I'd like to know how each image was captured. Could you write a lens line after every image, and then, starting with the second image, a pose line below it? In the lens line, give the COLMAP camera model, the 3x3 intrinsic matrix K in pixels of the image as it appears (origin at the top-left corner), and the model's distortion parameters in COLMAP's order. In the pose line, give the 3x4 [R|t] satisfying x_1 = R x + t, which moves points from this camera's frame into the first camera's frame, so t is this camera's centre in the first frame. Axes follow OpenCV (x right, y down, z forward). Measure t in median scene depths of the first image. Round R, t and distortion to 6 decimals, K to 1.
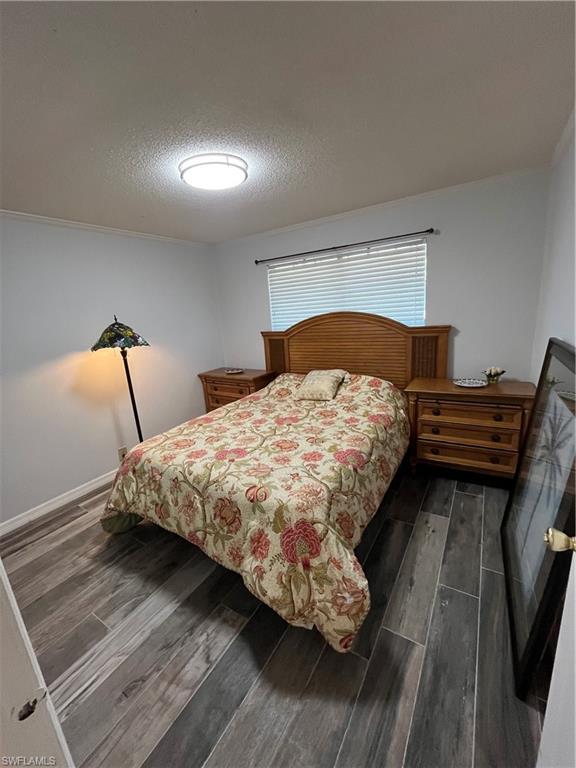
lens RADIAL K [[313.2, 0, 287.7], [0, 313.2, 384.2], [0, 0, 1]] dist [-0.001942, -0.000077]
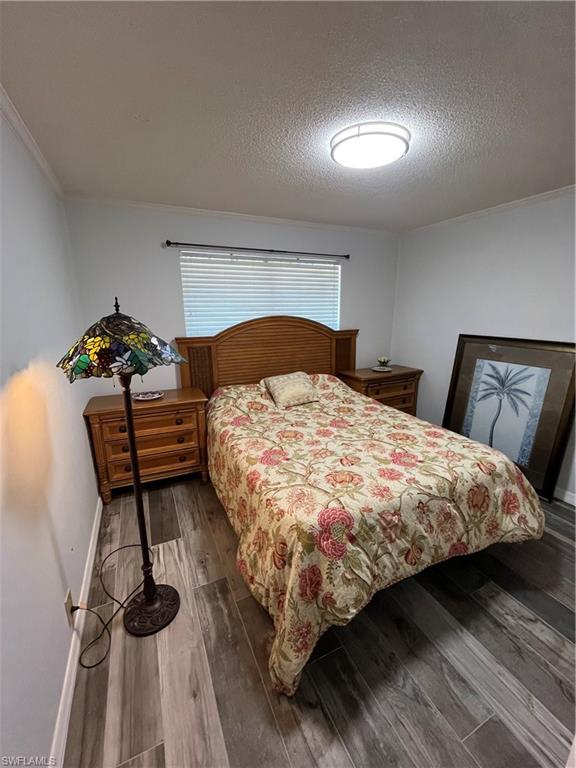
lens RADIAL K [[313.2, 0, 286.0], [0, 313.2, 383.4], [0, 0, 1]] dist [-0.001942, -0.000077]
pose [[0.533806, -0.130636, 0.835455, -1.011538], [0.164169, 0.985207, 0.049158, -0.094336], [-0.829518, 0.110915, 0.547355, 0.677699]]
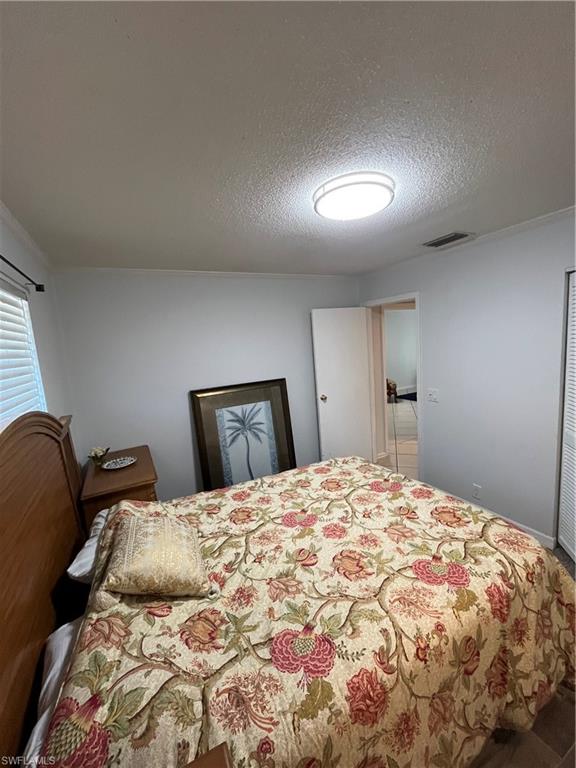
lens RADIAL K [[313.2, 0, 288.8], [0, 313.2, 381.2], [0, 0, 1]] dist [-0.001942, -0.000077]
pose [[-0.852655, 0.076635, 0.516823, -0.423666], [0.252966, 0.926064, 0.280025, -0.430270], [-0.457152, 0.369503, -0.808999, 1.677341]]
